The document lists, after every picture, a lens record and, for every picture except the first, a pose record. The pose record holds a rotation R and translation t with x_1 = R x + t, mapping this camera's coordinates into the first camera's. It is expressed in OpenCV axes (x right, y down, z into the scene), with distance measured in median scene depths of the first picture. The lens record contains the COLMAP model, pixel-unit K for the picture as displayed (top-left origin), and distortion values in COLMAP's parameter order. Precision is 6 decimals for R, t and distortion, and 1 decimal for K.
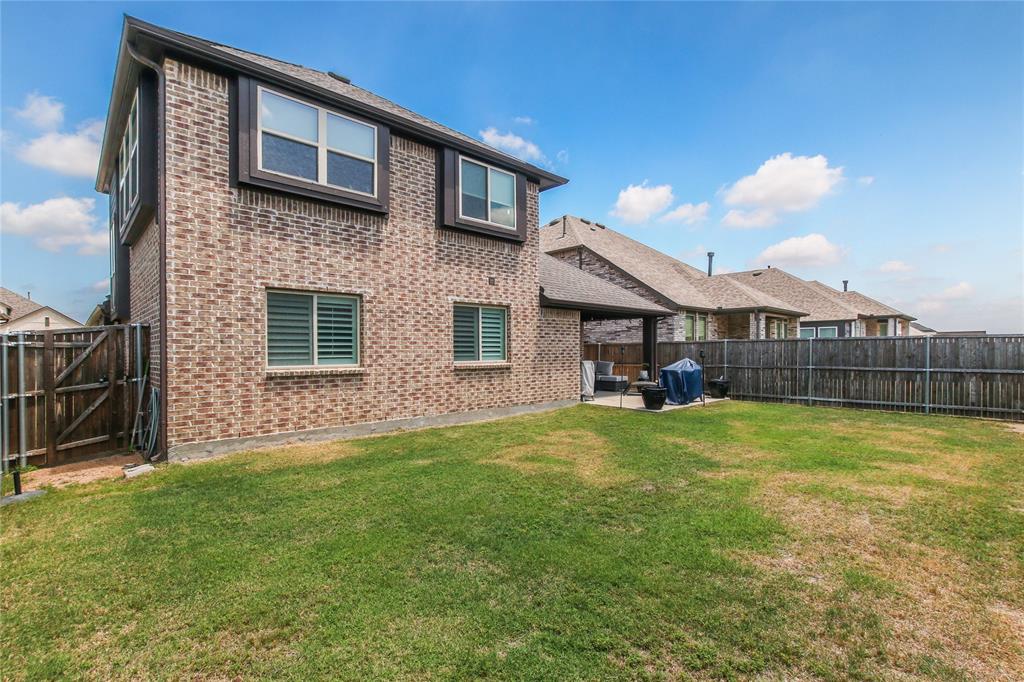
lens RADIAL K [[472.6, 0, 512.0], [0, 472.6, 353.6], [0, 0, 1]] dist [-0.000497, -0.000110]
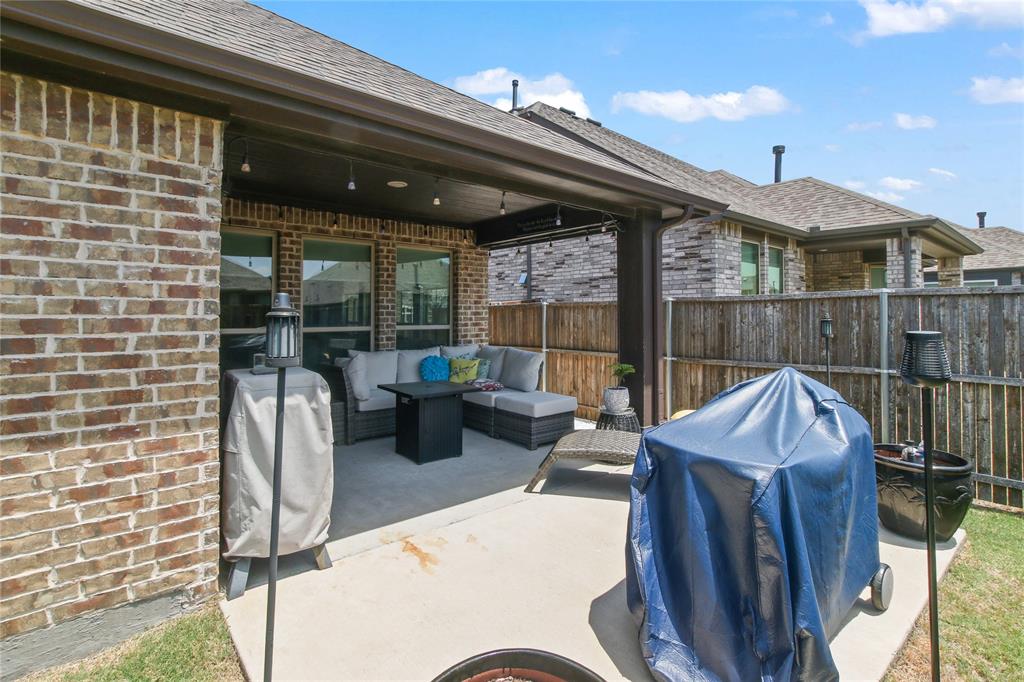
lens RADIAL K [[486.3, 0, 510.0], [0, 486.3, 303.5], [0, 0, 1]] dist [0.000424, -0.000026]
pose [[0.997940, 0.004740, -0.063975, 0.342243], [-0.006691, 0.999518, -0.030327, -0.012741], [0.063801, 0.030692, 0.997491, 1.010103]]
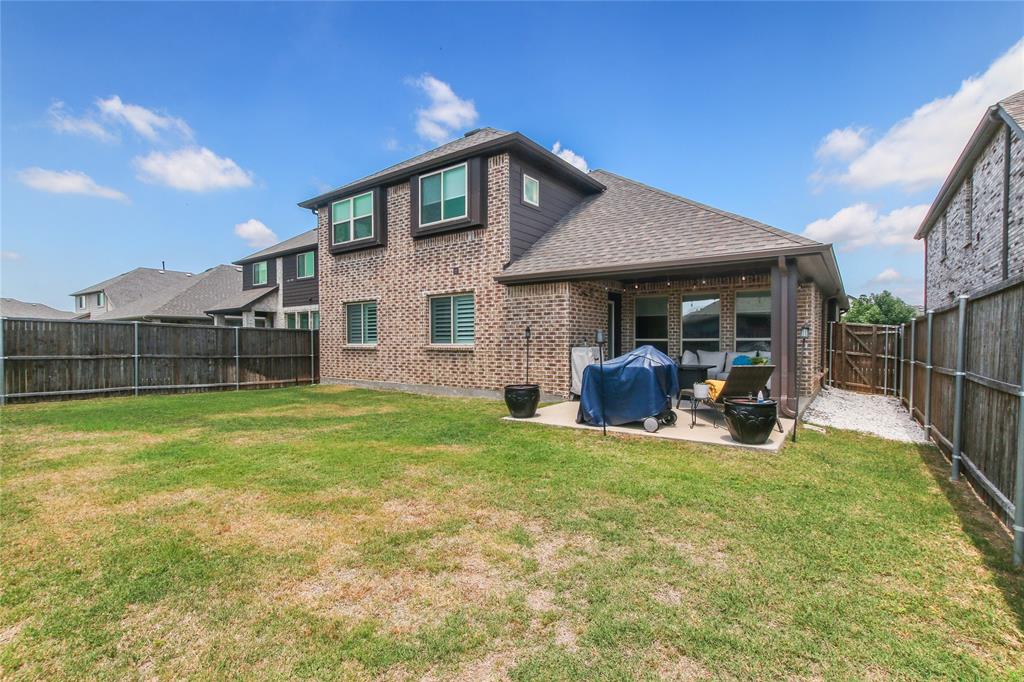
lens RADIAL K [[472.6, 0, 512.0], [0, 472.6, 353.6], [0, 0, 1]] dist [-0.000497, -0.000110]
pose [[0.181091, 0.026752, -0.983102, 1.099323], [-0.008425, 0.999635, 0.025650, 0.008923], [0.983430, 0.003637, 0.181250, 0.961661]]
